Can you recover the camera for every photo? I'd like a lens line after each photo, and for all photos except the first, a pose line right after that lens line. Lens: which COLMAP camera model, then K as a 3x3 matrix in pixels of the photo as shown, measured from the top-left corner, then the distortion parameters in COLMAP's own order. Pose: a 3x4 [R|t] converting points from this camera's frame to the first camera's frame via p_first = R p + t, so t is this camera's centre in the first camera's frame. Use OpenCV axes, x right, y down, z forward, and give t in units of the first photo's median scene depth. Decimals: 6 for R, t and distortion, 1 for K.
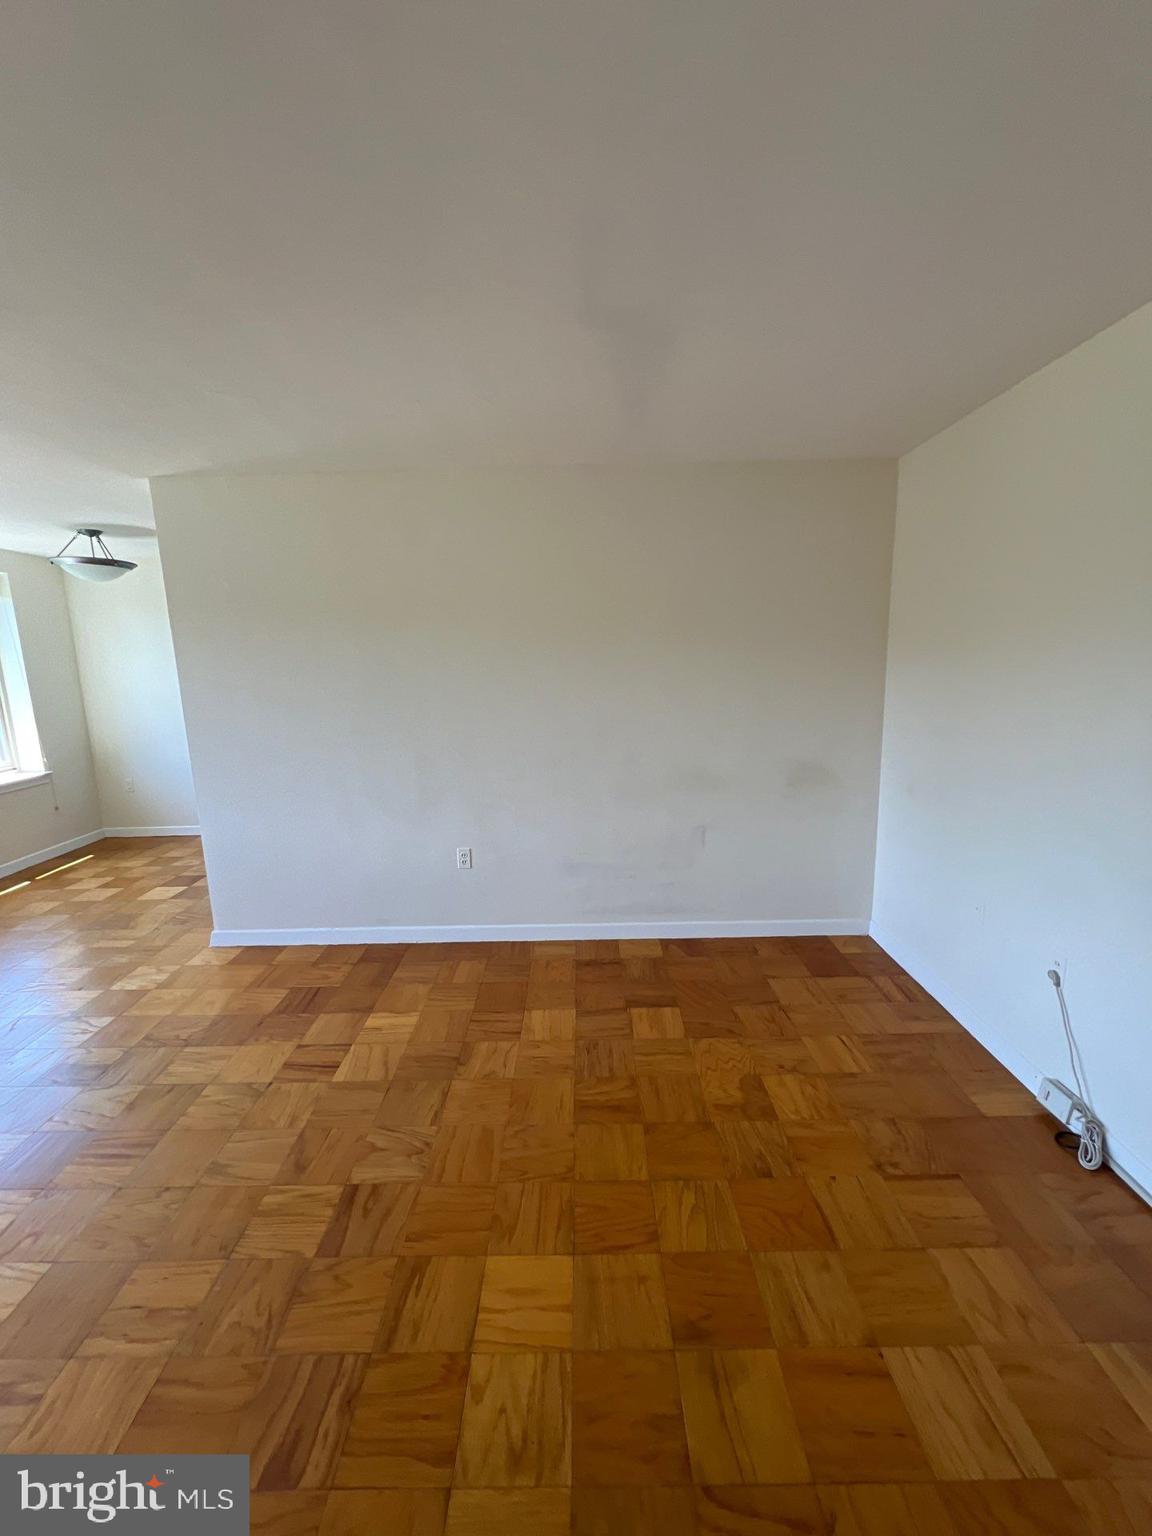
lens RADIAL K [[612.8, 0, 571.5], [0, 612.8, 768.1], [0, 0, 1]] dist [-0.000986, 0.000597]
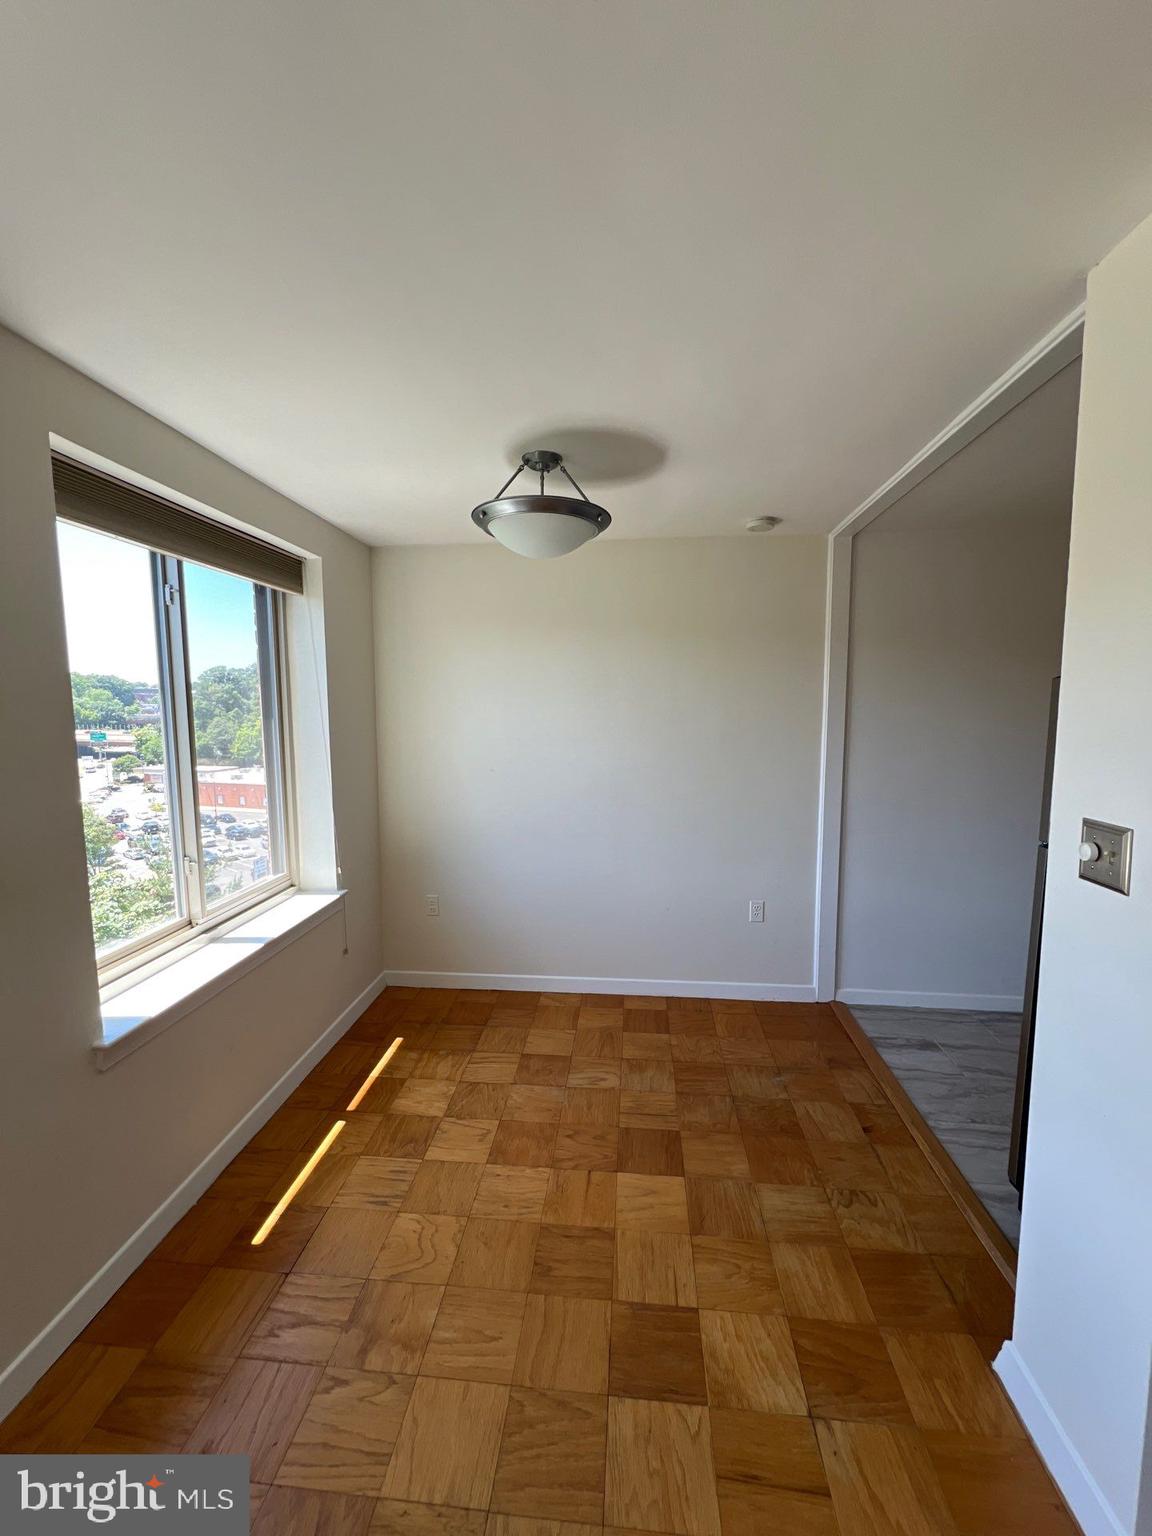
lens RADIAL K [[612.8, 0, 577.4], [0, 612.8, 772.3], [0, 0, 1]] dist [-0.000986, 0.000597]
pose [[0.995908, 0.031416, -0.084735, -1.450458], [-0.038062, 0.996227, -0.077995, -0.173082], [0.081965, 0.080901, 0.993346, 1.054385]]
